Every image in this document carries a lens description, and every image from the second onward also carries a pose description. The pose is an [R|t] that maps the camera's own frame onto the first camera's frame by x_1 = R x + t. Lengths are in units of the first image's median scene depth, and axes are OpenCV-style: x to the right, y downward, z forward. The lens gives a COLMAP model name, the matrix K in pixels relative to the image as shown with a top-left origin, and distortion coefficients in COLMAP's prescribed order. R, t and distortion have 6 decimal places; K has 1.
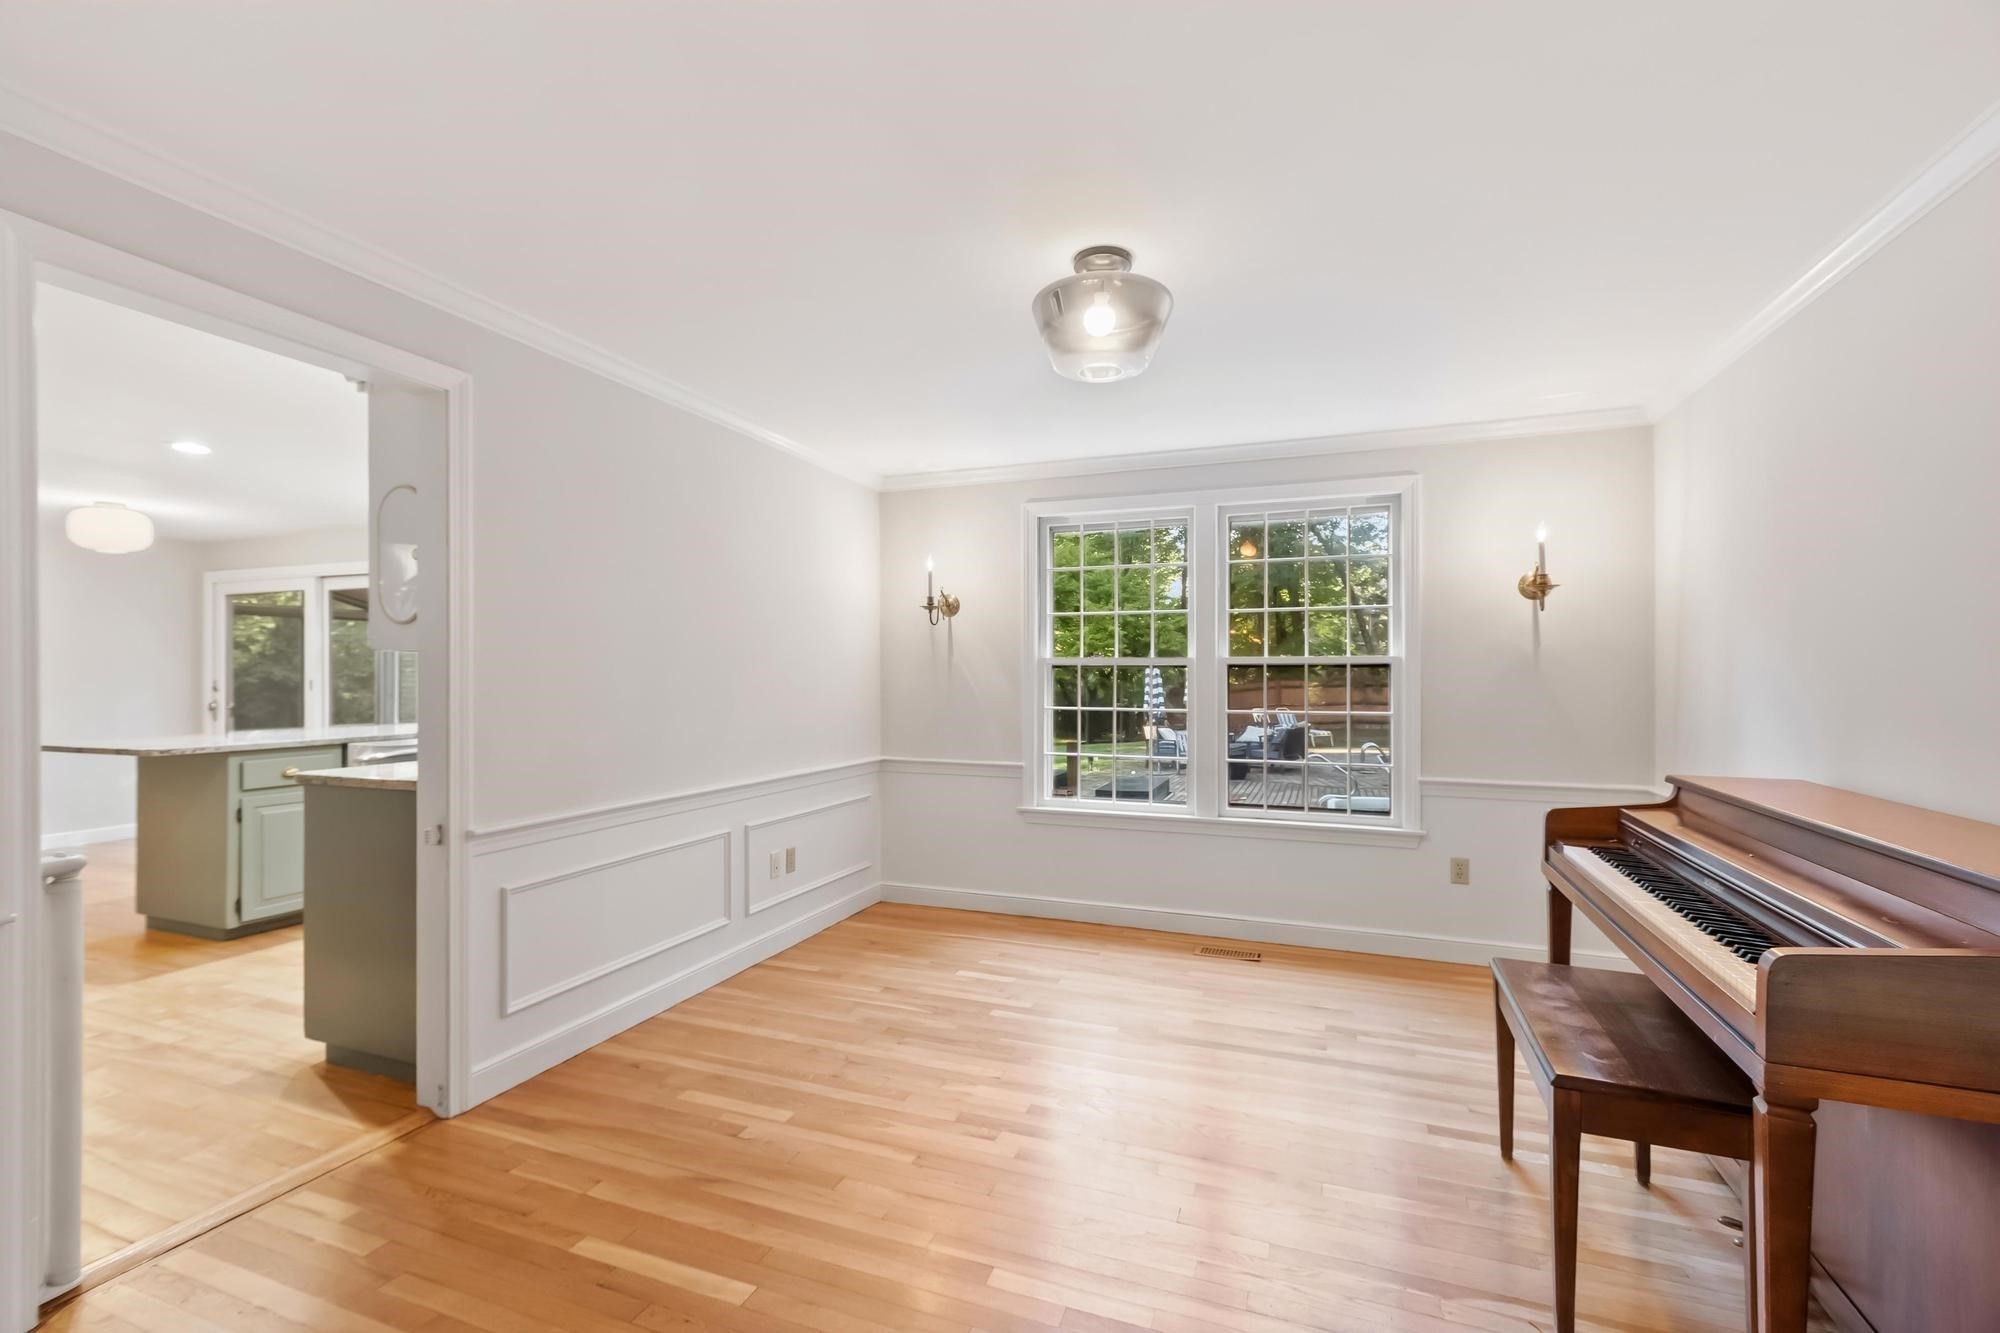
lens RADIAL K [[870.7, 0, 984.7], [0, 870.7, 673.2], [0, 0, 1]] dist [0.003734, -0.001280]
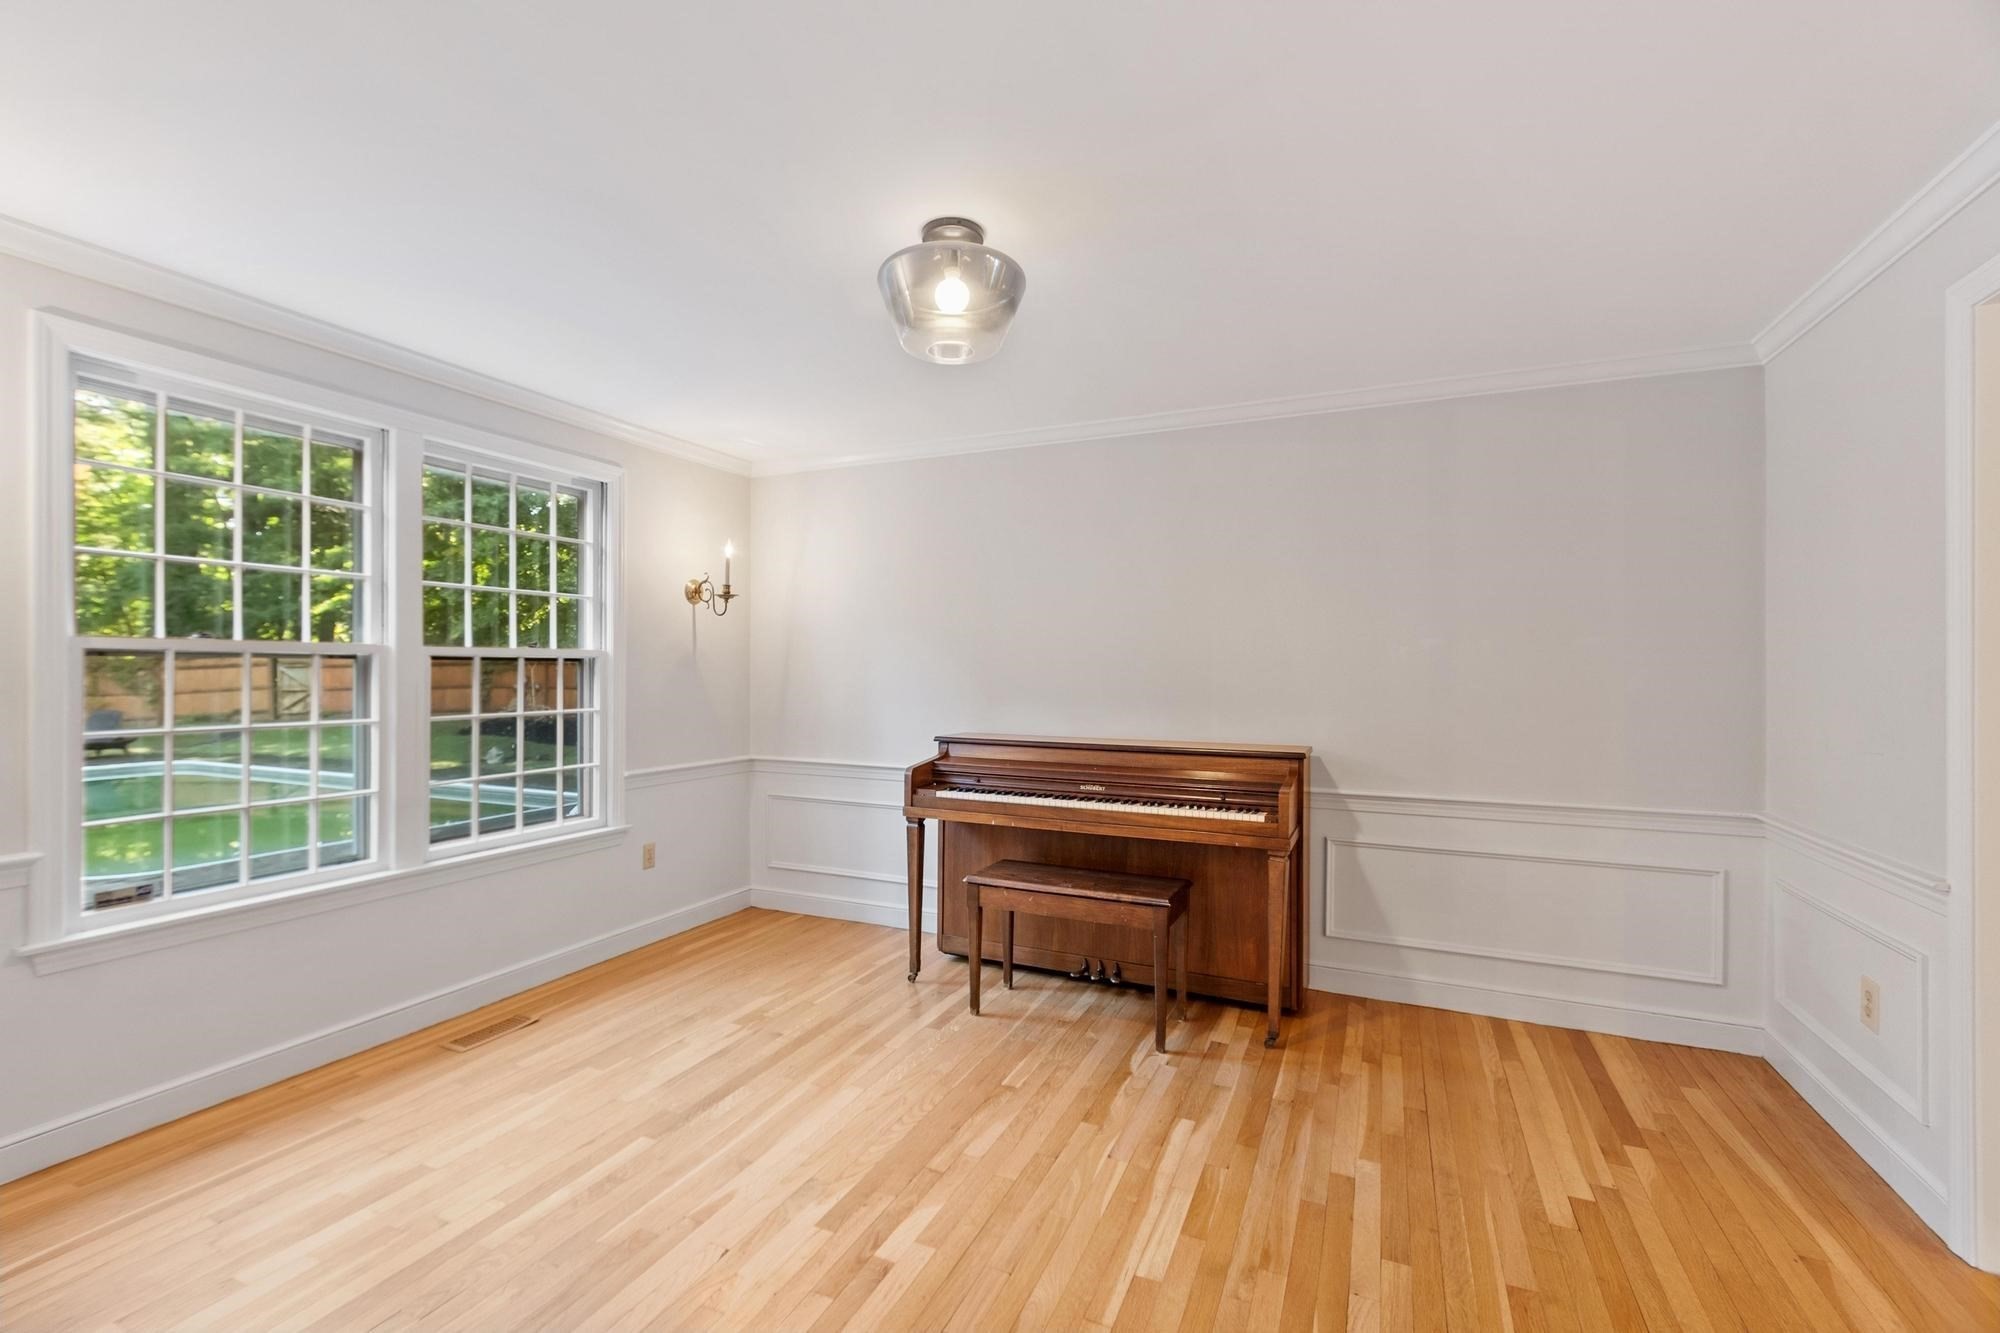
lens RADIAL K [[870.7, 0, 979.7], [0, 870.7, 666.9], [0, 0, 1]] dist [0.003734, -0.001280]
pose [[0.059848, 0.002905, 0.998203, -0.475922], [-0.005853, 0.999980, -0.002559, -0.000982], [-0.998190, -0.005690, 0.059864, 0.537367]]
